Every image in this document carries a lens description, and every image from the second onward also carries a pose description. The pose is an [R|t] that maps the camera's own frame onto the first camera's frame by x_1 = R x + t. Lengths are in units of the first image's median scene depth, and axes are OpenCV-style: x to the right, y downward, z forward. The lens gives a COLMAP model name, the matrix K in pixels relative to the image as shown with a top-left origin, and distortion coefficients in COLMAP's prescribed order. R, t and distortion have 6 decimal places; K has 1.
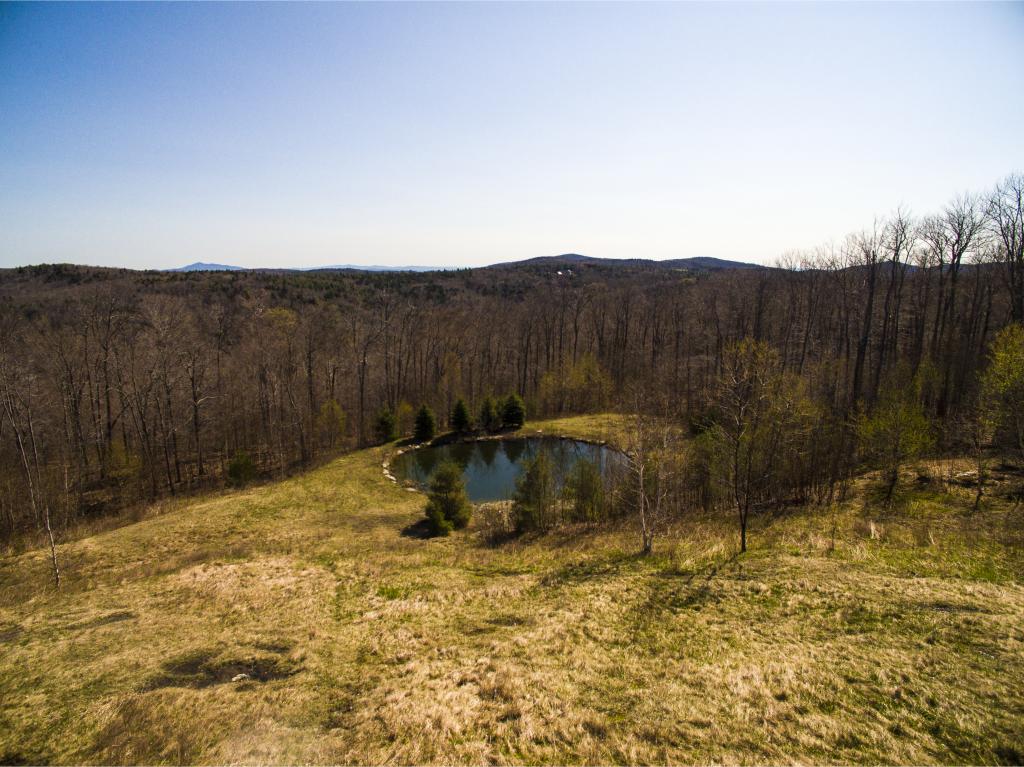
lens RADIAL K [[593.3, 0, 512.0], [0, 593.3, 383.5], [0, 0, 1]] dist [-0.139965, 0.095372]
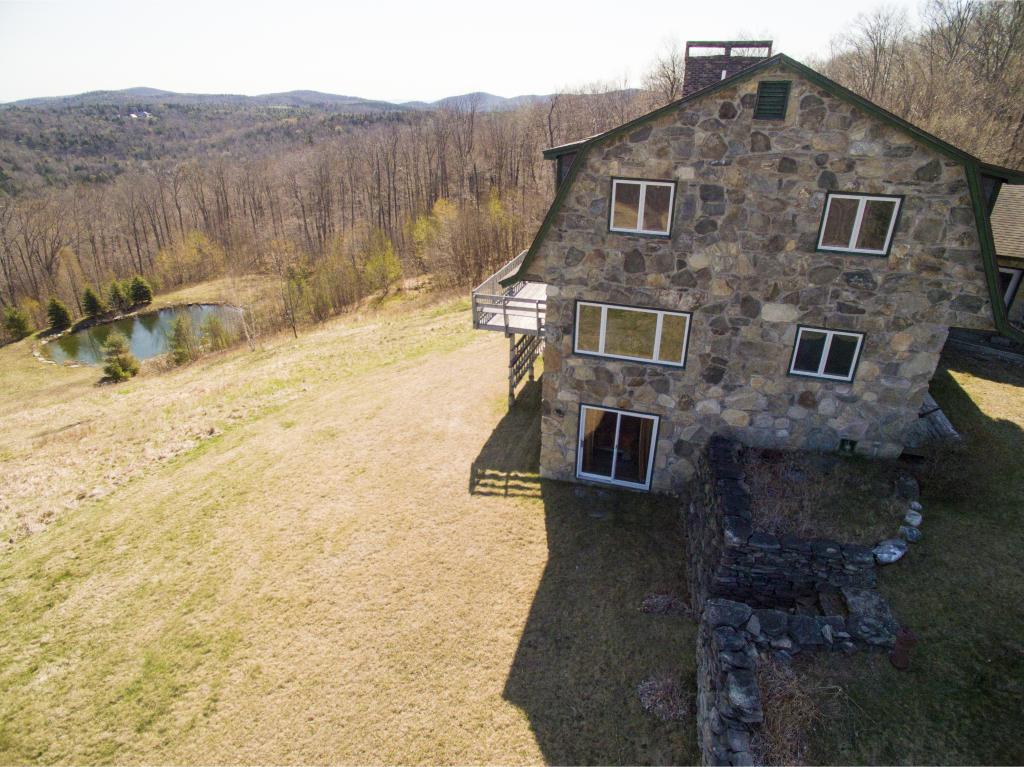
lens RADIAL K [[593.3, 0, 512.0], [0, 593.3, 383.5], [0, 0, 1]] dist [-0.139965, 0.095372]
pose [[0.810628, -0.250050, 0.529487, -0.038942], [0.102999, 0.951029, 0.291435, -0.027958], [-0.576431, -0.181709, 0.796686, -0.343841]]
